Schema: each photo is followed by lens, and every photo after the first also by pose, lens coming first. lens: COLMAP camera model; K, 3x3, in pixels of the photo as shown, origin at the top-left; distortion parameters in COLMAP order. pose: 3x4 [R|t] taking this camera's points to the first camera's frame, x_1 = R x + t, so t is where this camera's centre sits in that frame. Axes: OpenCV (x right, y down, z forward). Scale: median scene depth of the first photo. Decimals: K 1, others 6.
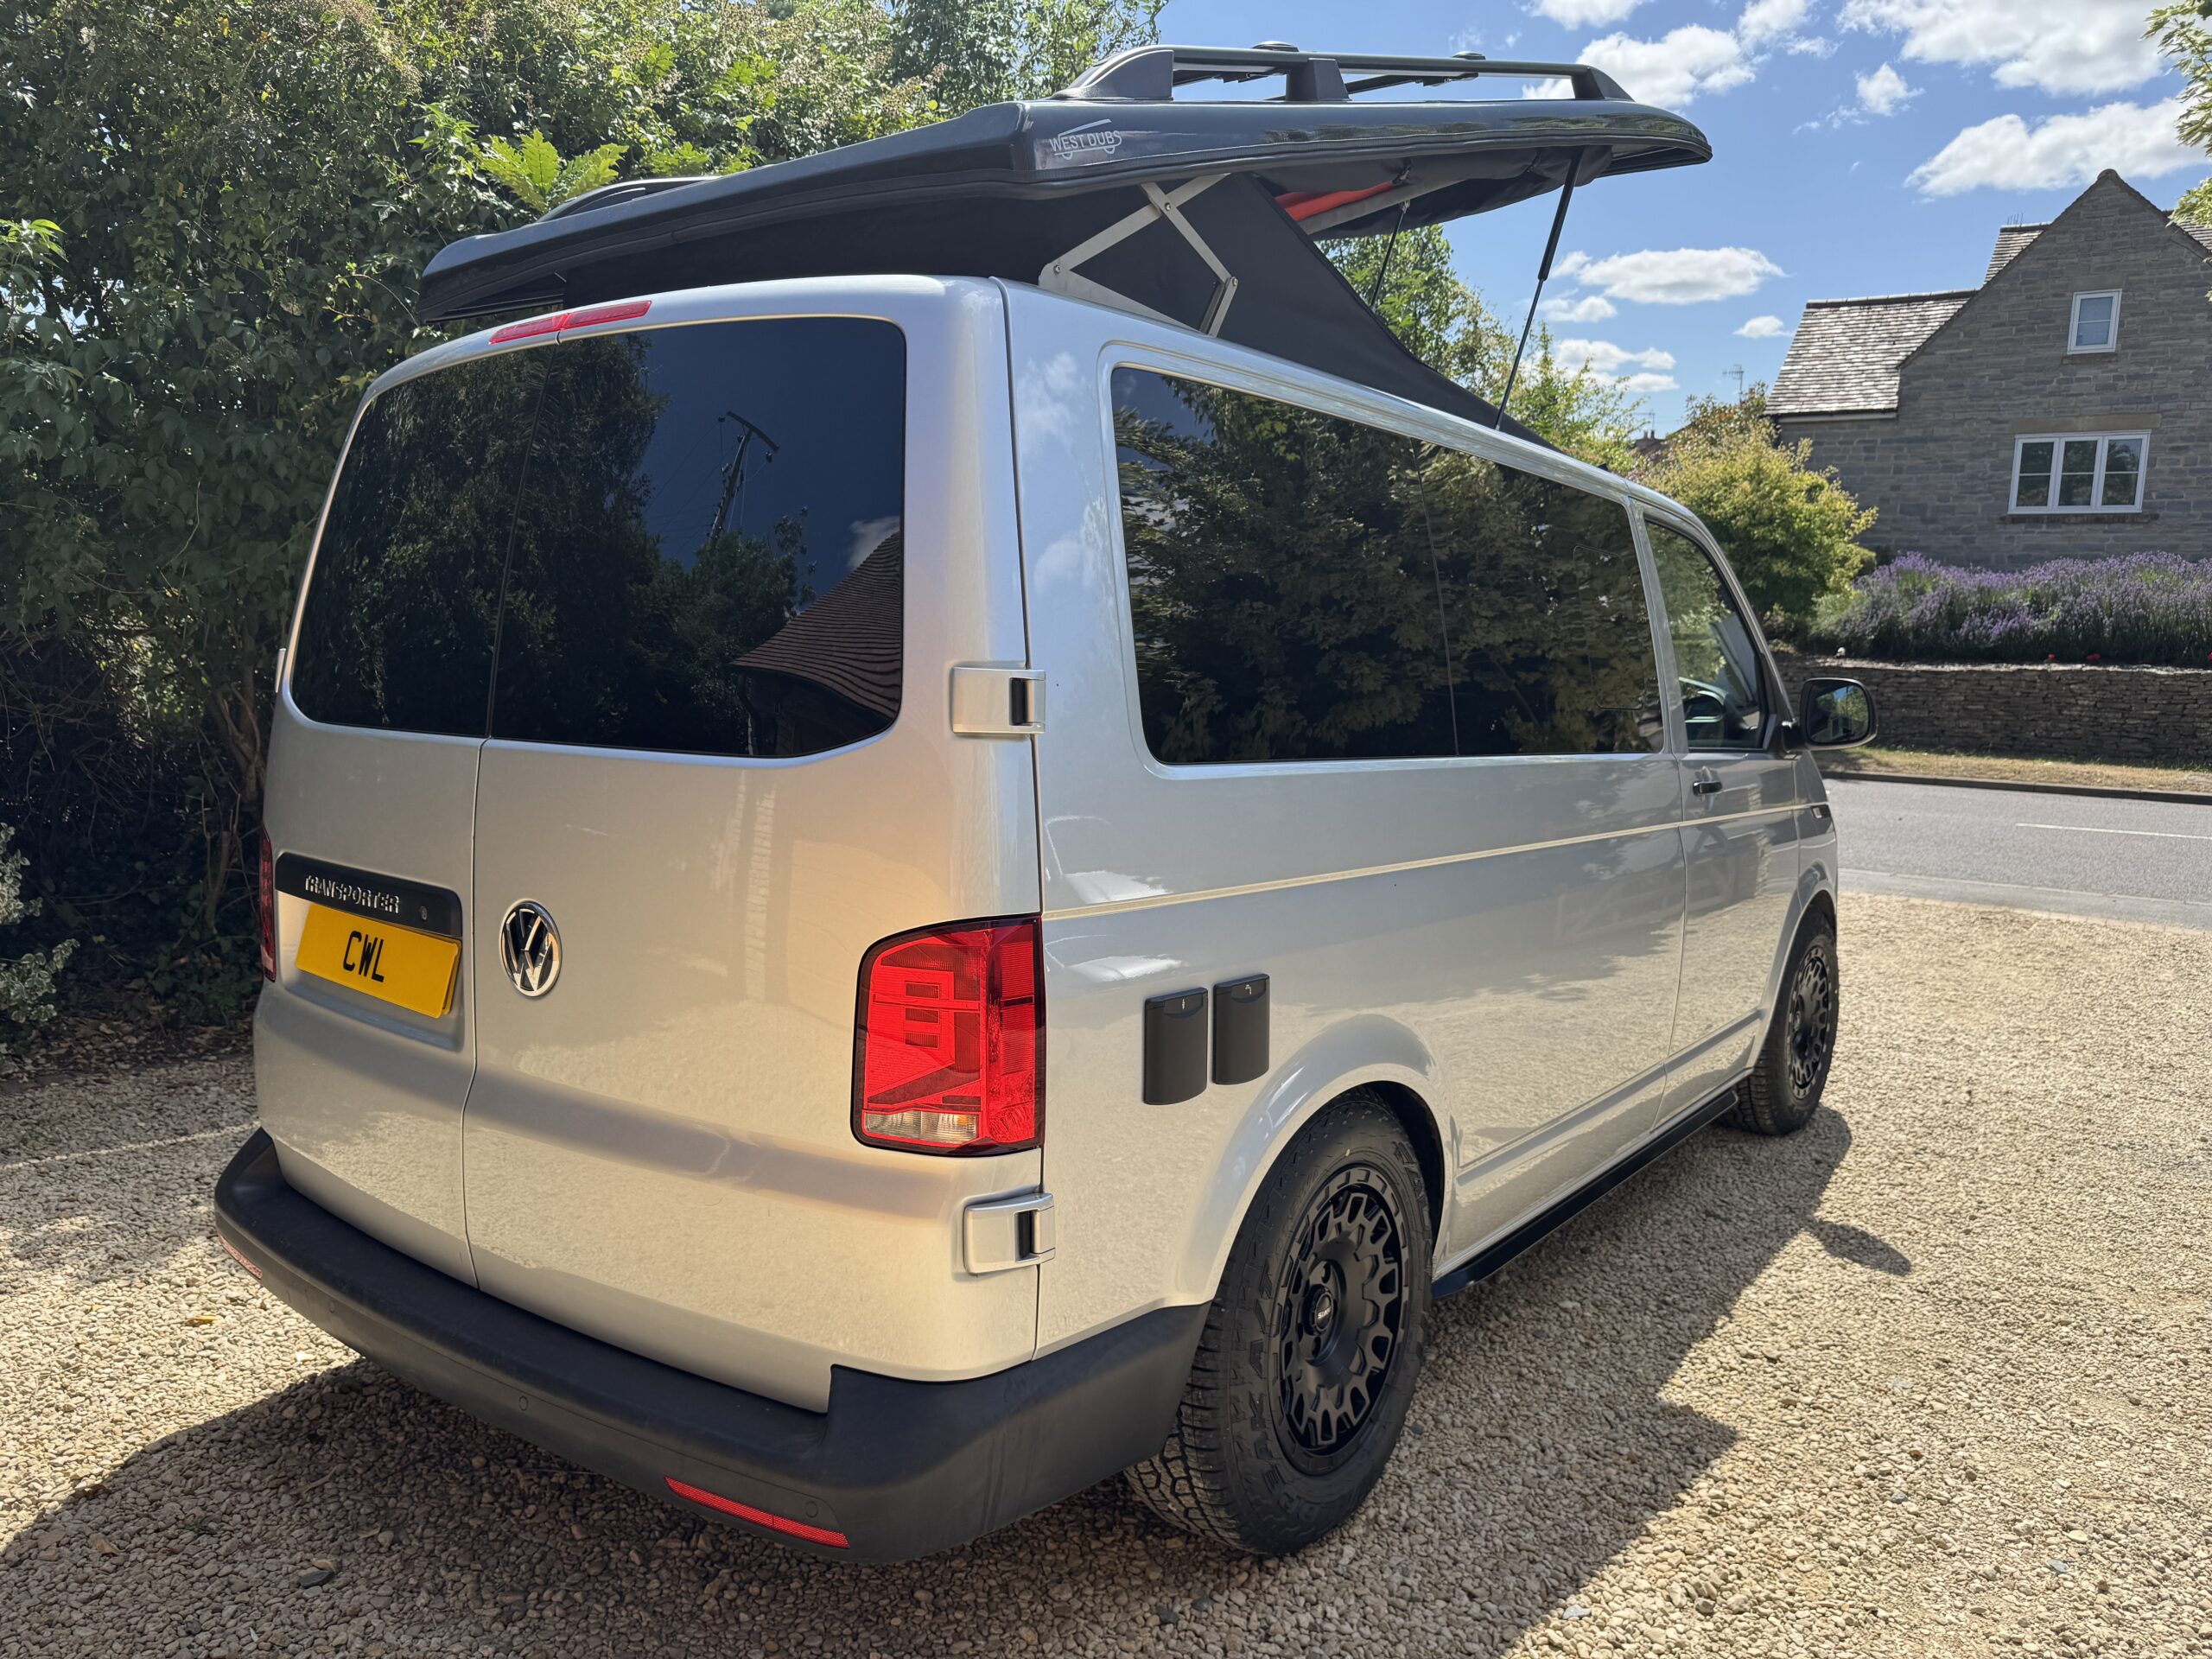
lens RADIAL K [[1562.4, 0, 1117.9], [0, 1562.4, 839.9], [0, 0, 1]] dist [0.045962, -0.044709]
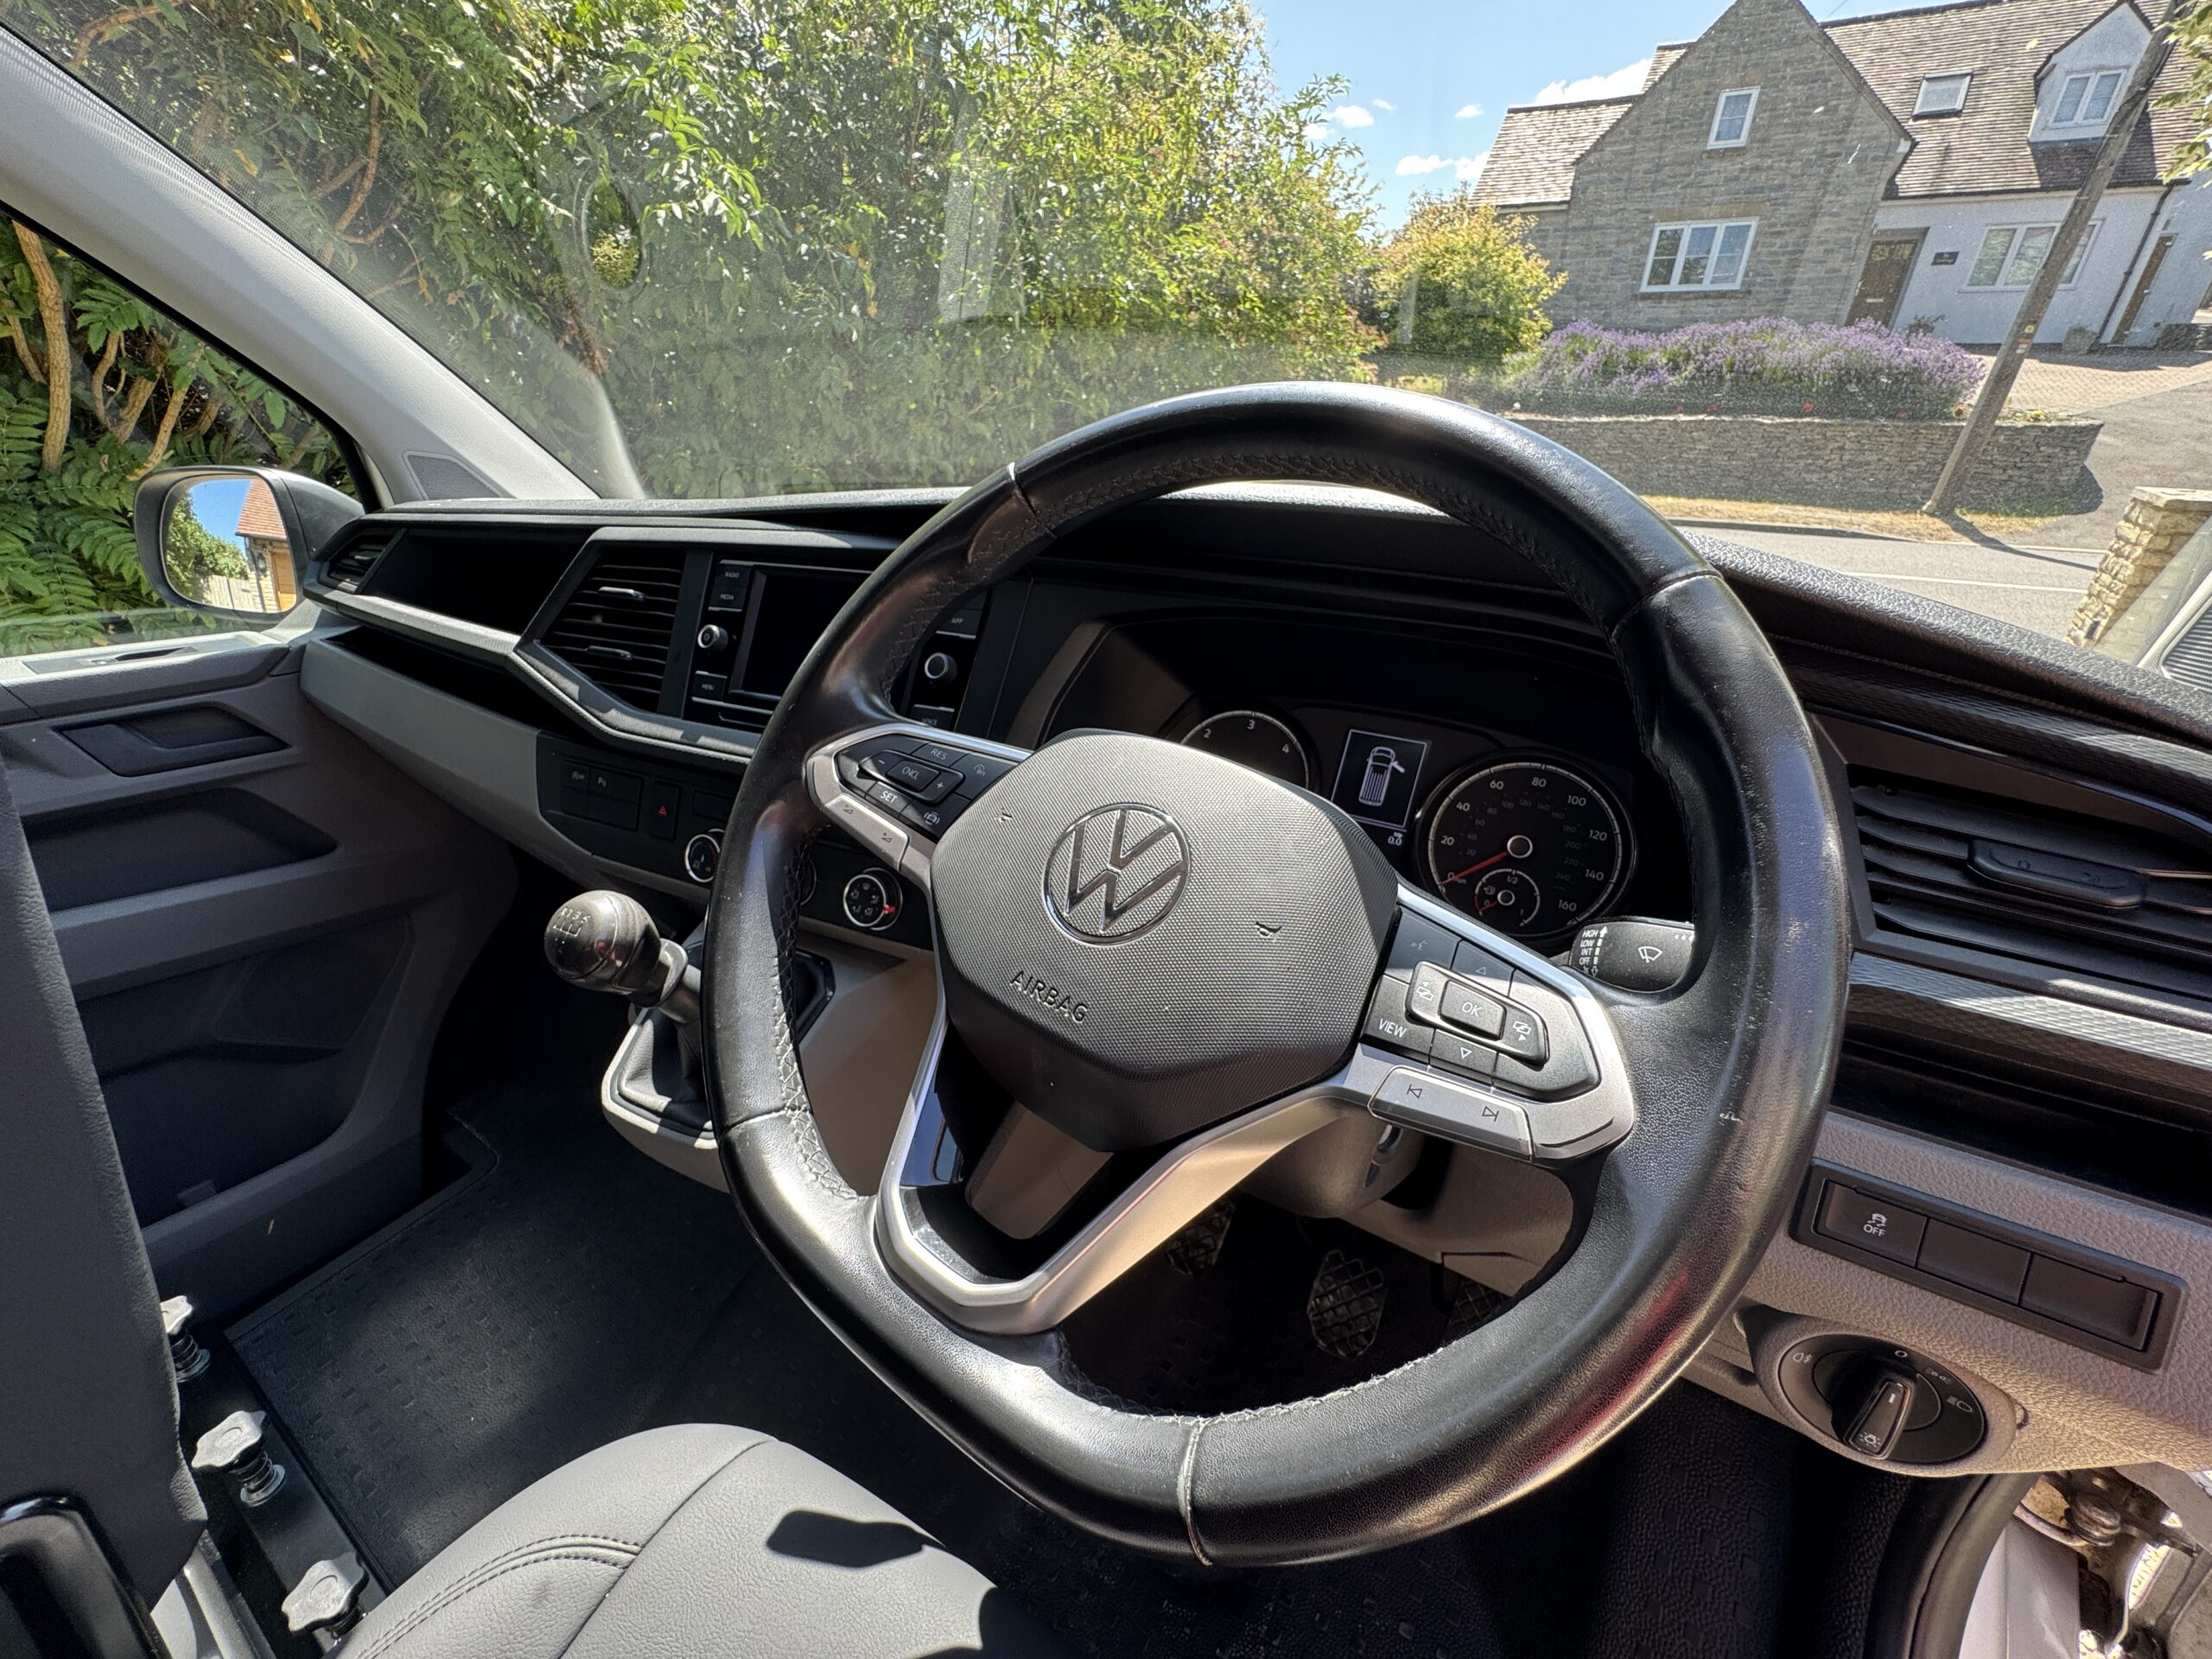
lens RADIAL K [[890.9, 0, 1083.1], [0, 890.9, 841.0], [0, 0, 1]] dist [-0.002256, -0.000768]
pose [[0.998604, -0.035121, 0.039443, 0.050766], [0.020636, 0.946949, 0.320721, -0.018707], [-0.048614, -0.319459, 0.946352, 0.170785]]
